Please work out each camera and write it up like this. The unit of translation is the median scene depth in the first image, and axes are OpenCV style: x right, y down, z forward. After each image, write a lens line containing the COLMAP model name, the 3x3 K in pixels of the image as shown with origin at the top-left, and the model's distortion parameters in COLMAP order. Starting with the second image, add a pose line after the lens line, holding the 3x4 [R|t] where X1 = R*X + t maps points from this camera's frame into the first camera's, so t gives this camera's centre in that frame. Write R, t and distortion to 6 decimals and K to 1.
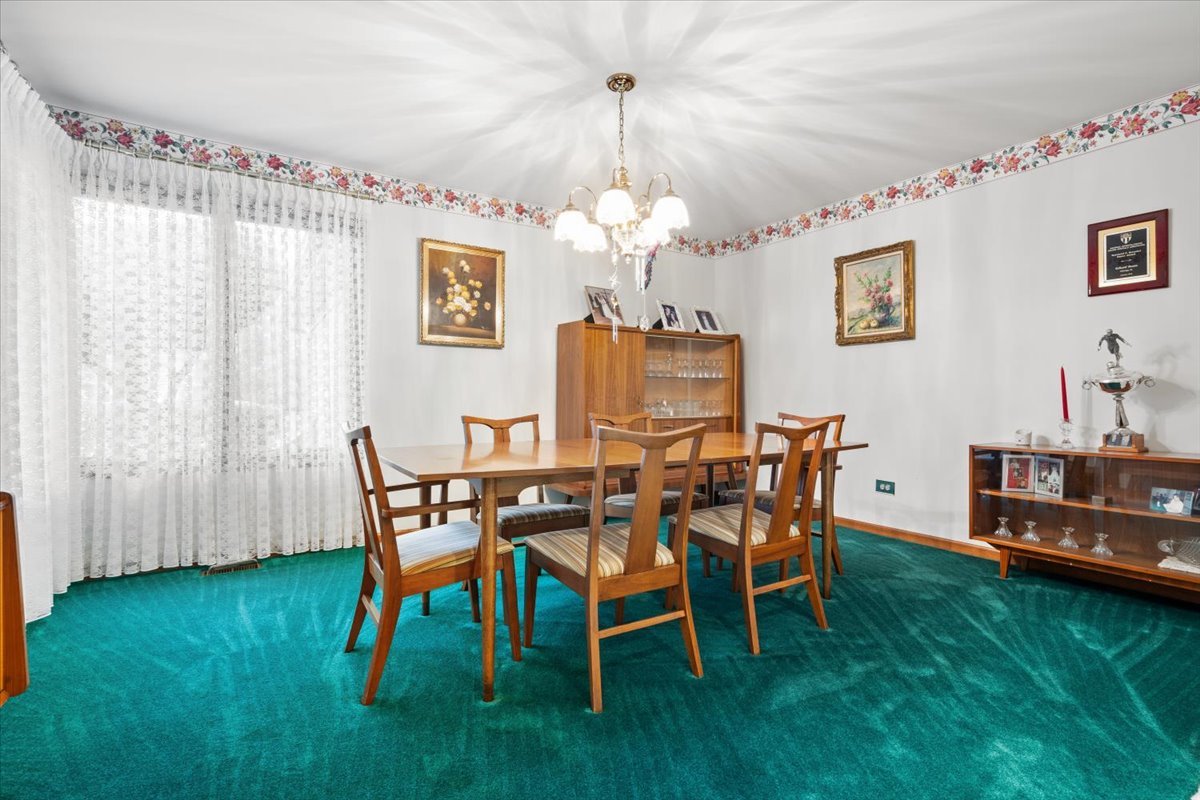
lens RADIAL K [[550.9, 0, 606.6], [0, 550.9, 401.1], [0, 0, 1]] dist [-0.003354, 0.000356]
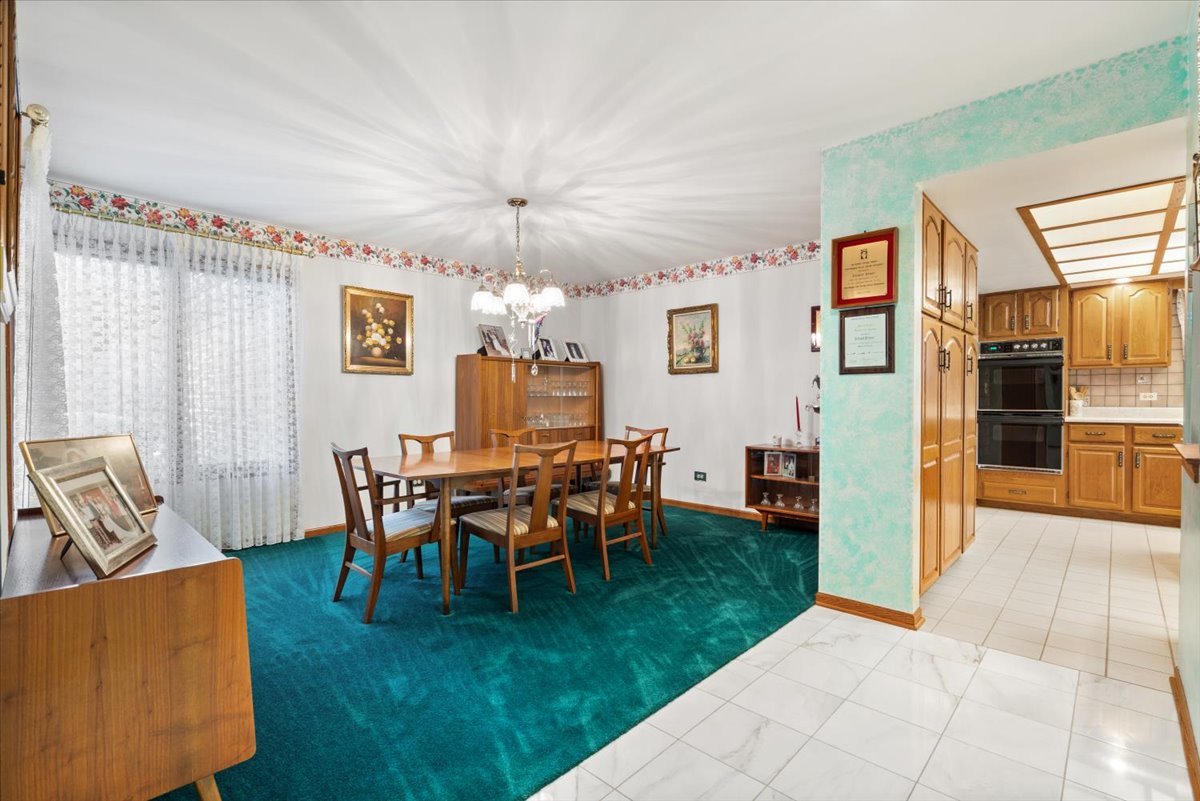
lens RADIAL K [[550.9, 0, 606.6], [0, 550.9, 401.6], [0, 0, 1]] dist [-0.003354, 0.000356]
pose [[0.970804, -0.004141, 0.239839, -0.082376], [0.003835, 0.999991, 0.001745, -0.049025], [-0.239844, -0.000774, 0.970811, -0.397268]]
